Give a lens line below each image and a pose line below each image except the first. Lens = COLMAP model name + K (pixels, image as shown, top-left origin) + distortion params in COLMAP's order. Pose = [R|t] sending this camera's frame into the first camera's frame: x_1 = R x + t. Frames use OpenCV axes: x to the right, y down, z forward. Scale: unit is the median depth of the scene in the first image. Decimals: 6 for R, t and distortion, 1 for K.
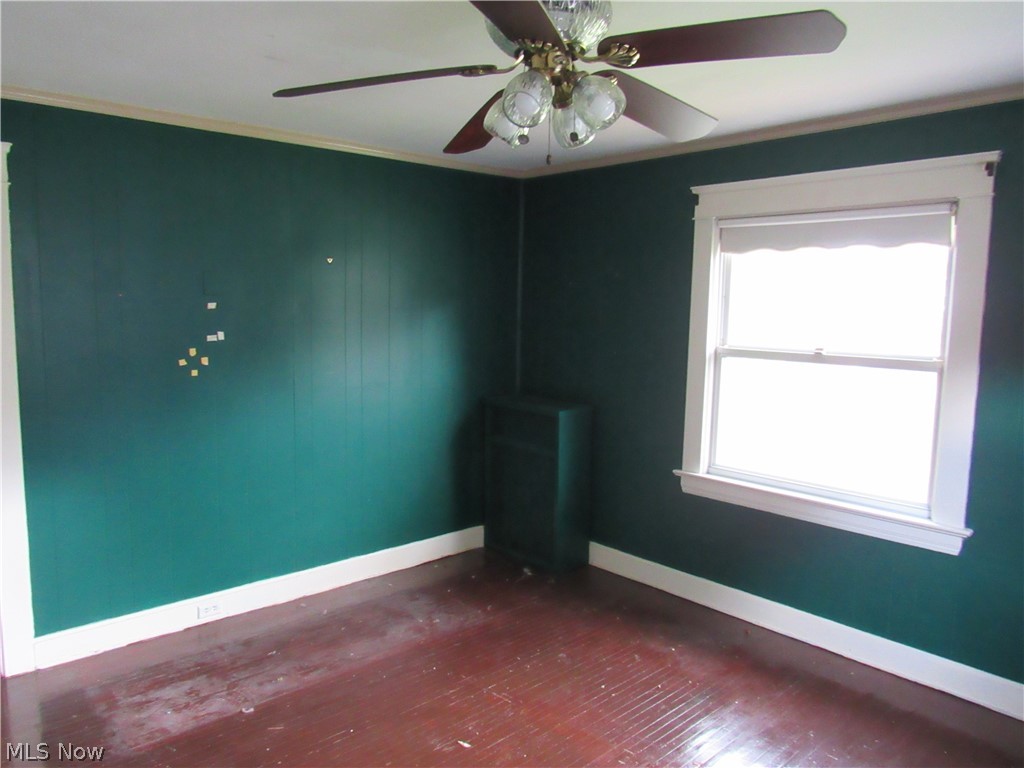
lens RADIAL K [[753.7, 0, 518.7], [0, 753.7, 372.3], [0, 0, 1]] dist [-0.001399, 0.000210]
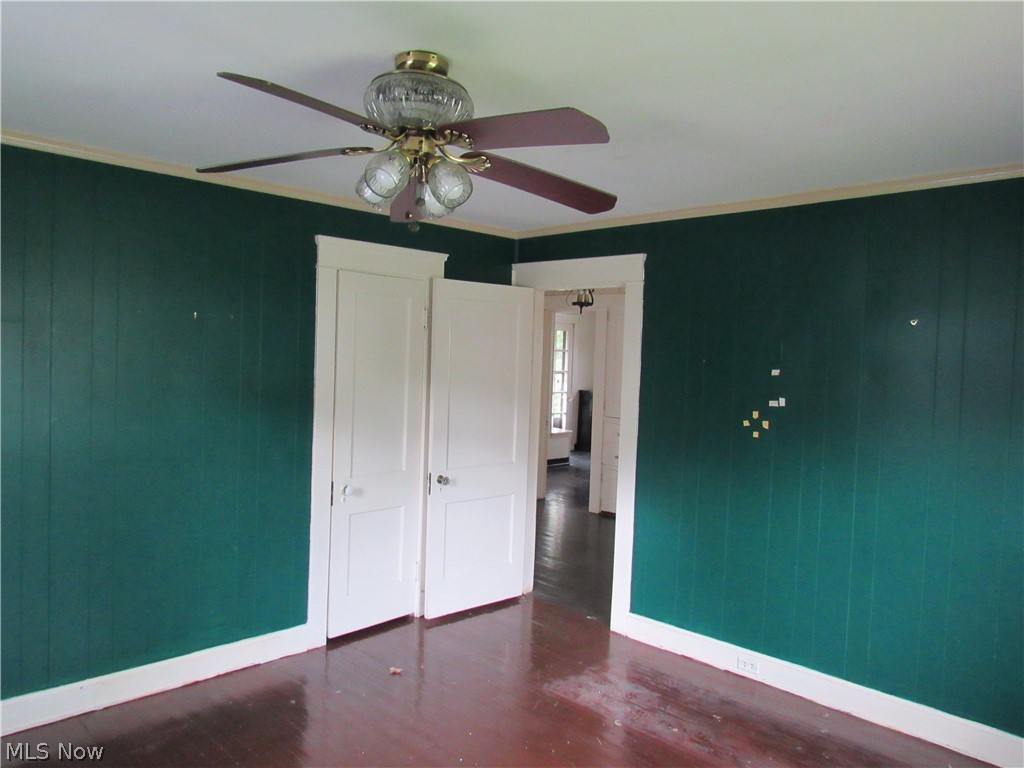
lens RADIAL K [[753.7, 0, 518.7], [0, 753.7, 372.3], [0, 0, 1]] dist [-0.001399, 0.000210]
pose [[0.044540, -0.001437, -0.999007, 0.630602], [-0.135370, 0.990767, -0.007460, -0.033481], [0.989794, 0.135567, 0.043934, 0.614176]]
